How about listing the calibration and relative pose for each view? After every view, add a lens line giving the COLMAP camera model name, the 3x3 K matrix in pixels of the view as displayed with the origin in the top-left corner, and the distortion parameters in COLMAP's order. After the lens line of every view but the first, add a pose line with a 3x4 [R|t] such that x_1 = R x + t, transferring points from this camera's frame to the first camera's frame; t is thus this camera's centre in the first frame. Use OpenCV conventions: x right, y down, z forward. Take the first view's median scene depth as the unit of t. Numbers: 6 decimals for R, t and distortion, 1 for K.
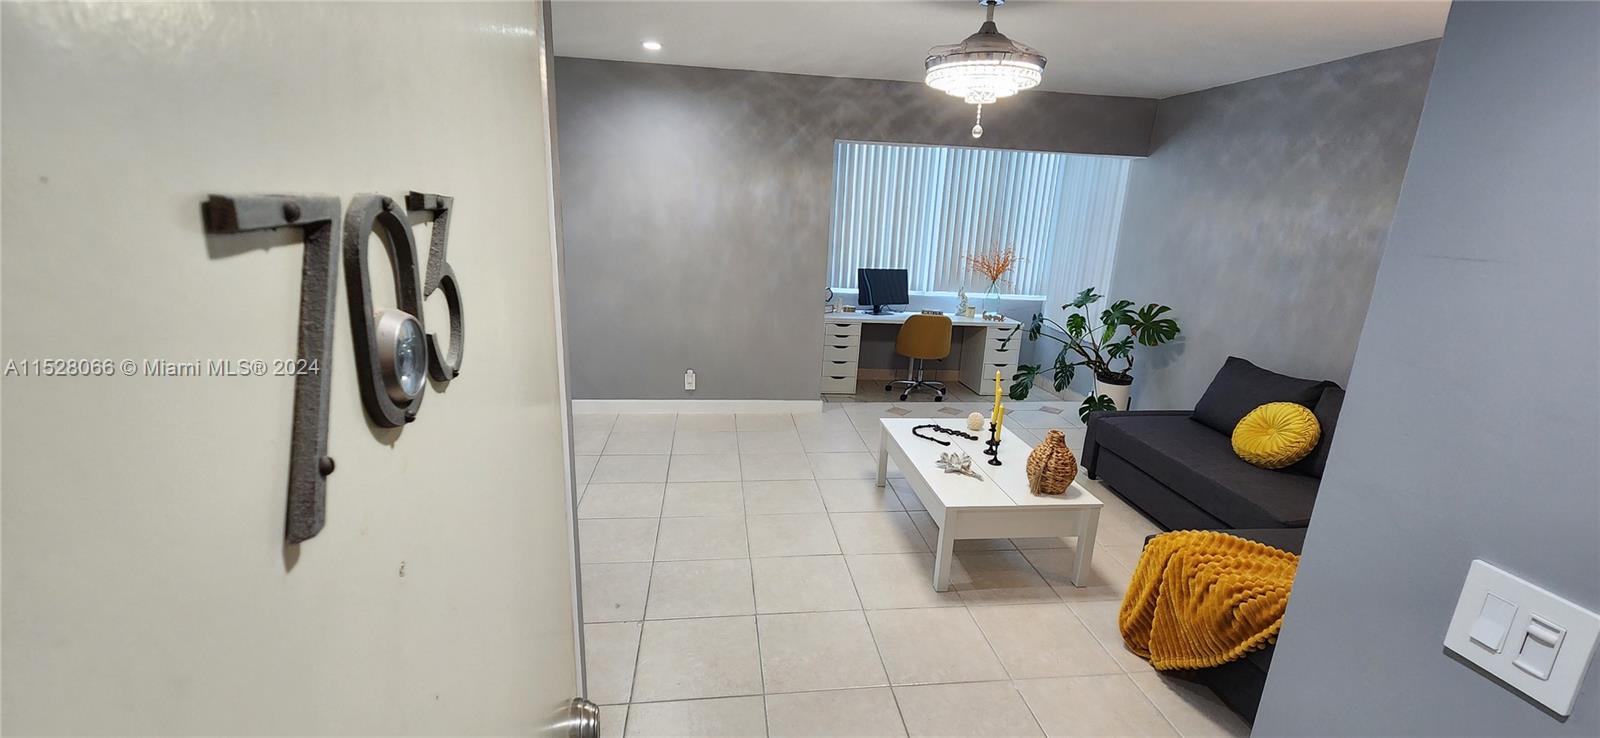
lens RADIAL K [[651.5, 0, 797.3], [0, 651.5, 377.7], [0, 0, 1]] dist [-0.000022, -0.000340]
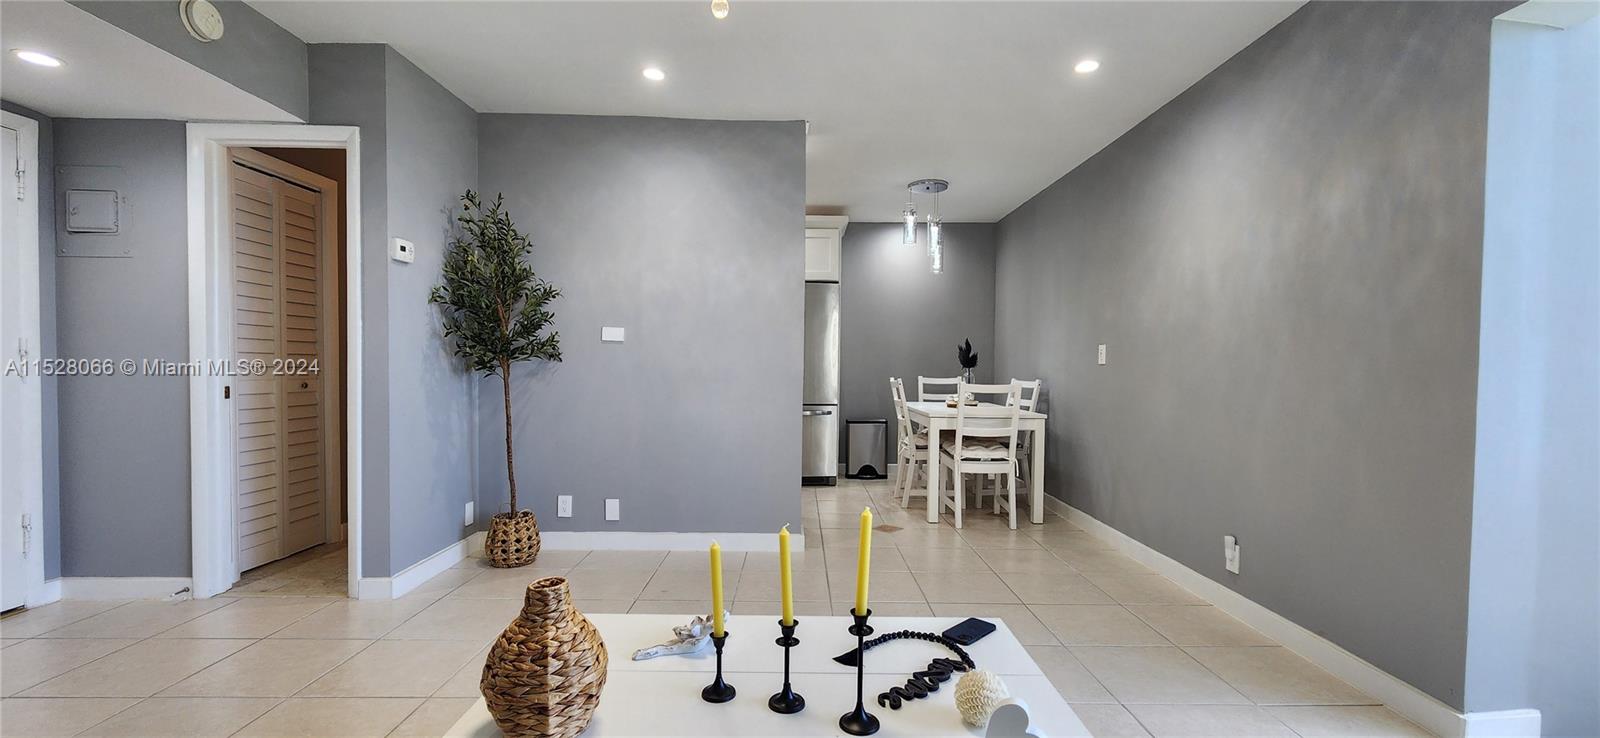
lens RADIAL K [[651.5, 0, 800.1], [0, 651.5, 373.4], [0, 0, 1]] dist [-0.000022, -0.000340]
pose [[-0.108391, -0.026012, -0.993768, 0.491613], [-0.275471, 0.961297, 0.004883, -0.052779], [0.955179, 0.274283, -0.111362, 0.724475]]
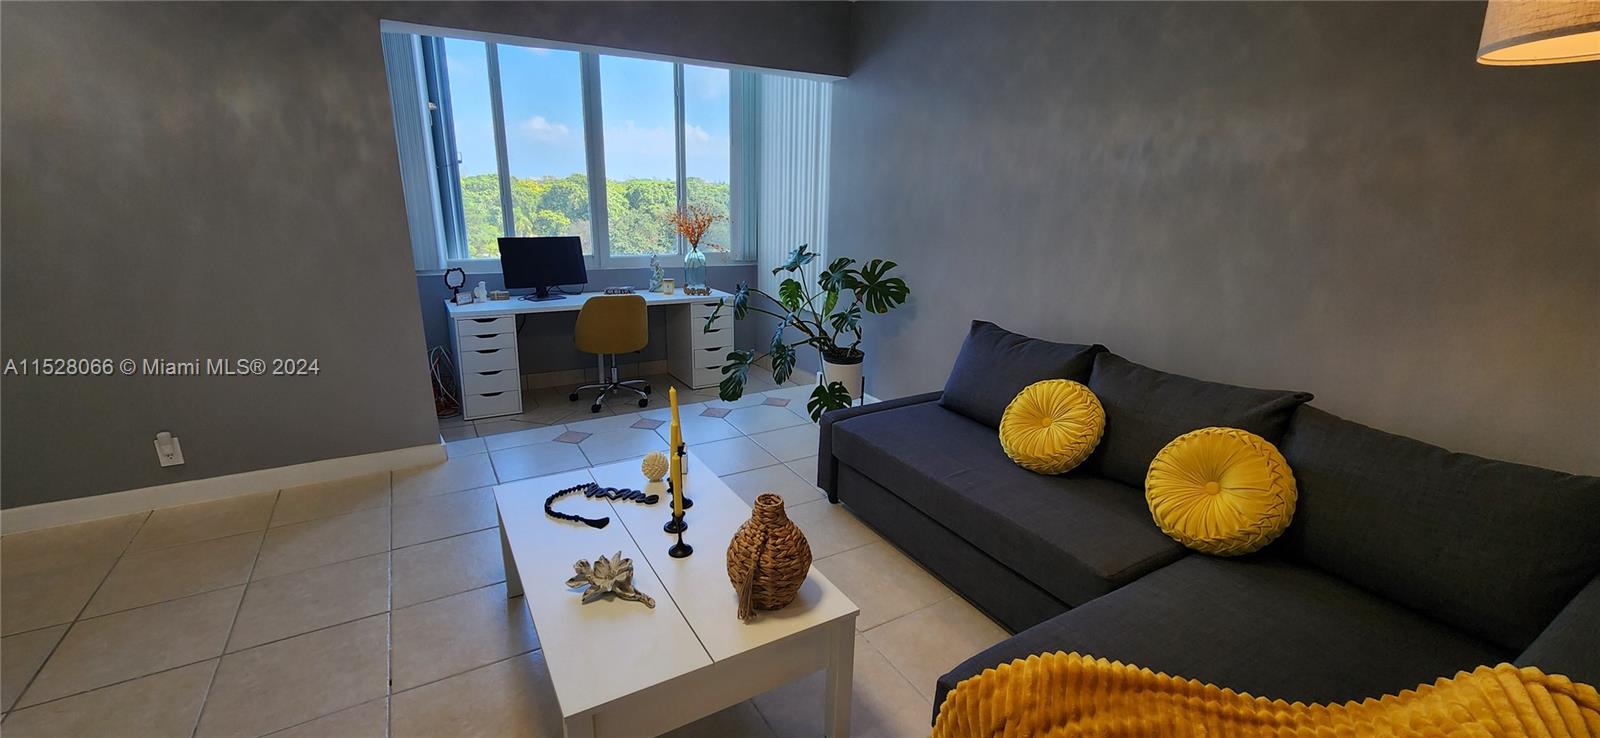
lens RADIAL K [[651.5, 0, 808.5], [0, 651.5, 376.0], [0, 0, 1]] dist [-0.000022, -0.000340]
pose [[0.911588, -0.133258, 0.388908, 0.141768], [0.118602, 0.991031, 0.061576, -0.031330], [-0.393626, -0.010007, 0.919216, 0.298977]]
